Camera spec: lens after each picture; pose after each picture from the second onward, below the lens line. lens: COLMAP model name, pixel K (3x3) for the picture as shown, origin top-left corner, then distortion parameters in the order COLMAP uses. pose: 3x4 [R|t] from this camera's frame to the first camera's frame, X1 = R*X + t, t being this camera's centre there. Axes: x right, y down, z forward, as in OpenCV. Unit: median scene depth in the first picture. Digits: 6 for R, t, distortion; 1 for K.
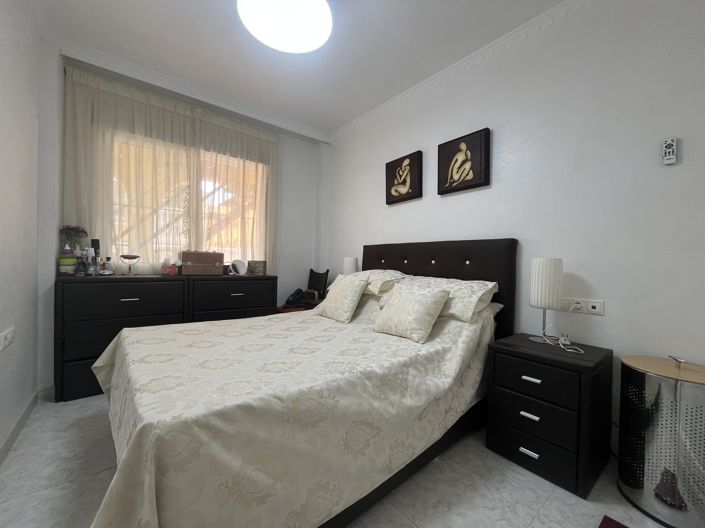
lens RADIAL K [[288.7, 0, 352.4], [0, 288.7, 261.5], [0, 0, 1]] dist [-0.000363, -0.000086]
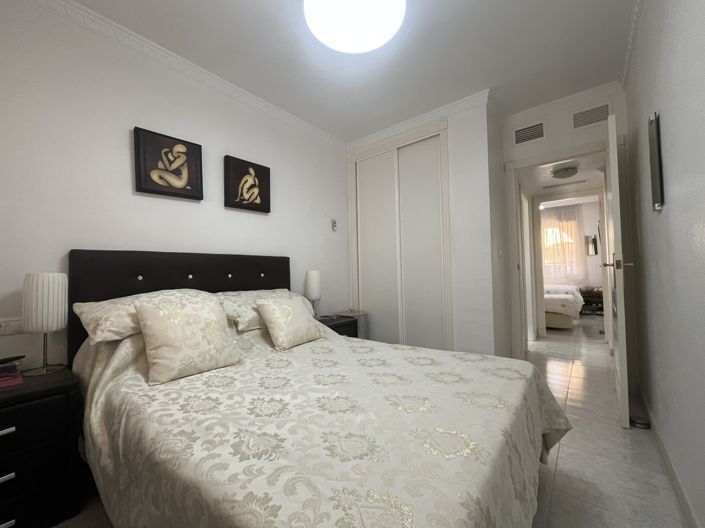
lens RADIAL K [[288.7, 0, 352.4], [0, 288.7, 264.0], [0, 0, 1]] dist [-0.000363, -0.000086]
pose [[-0.193978, 0.026639, 0.980644, -0.753480], [0.026605, 0.999406, -0.021886, -0.006295], [-0.980645, 0.021845, -0.194571, 0.815238]]
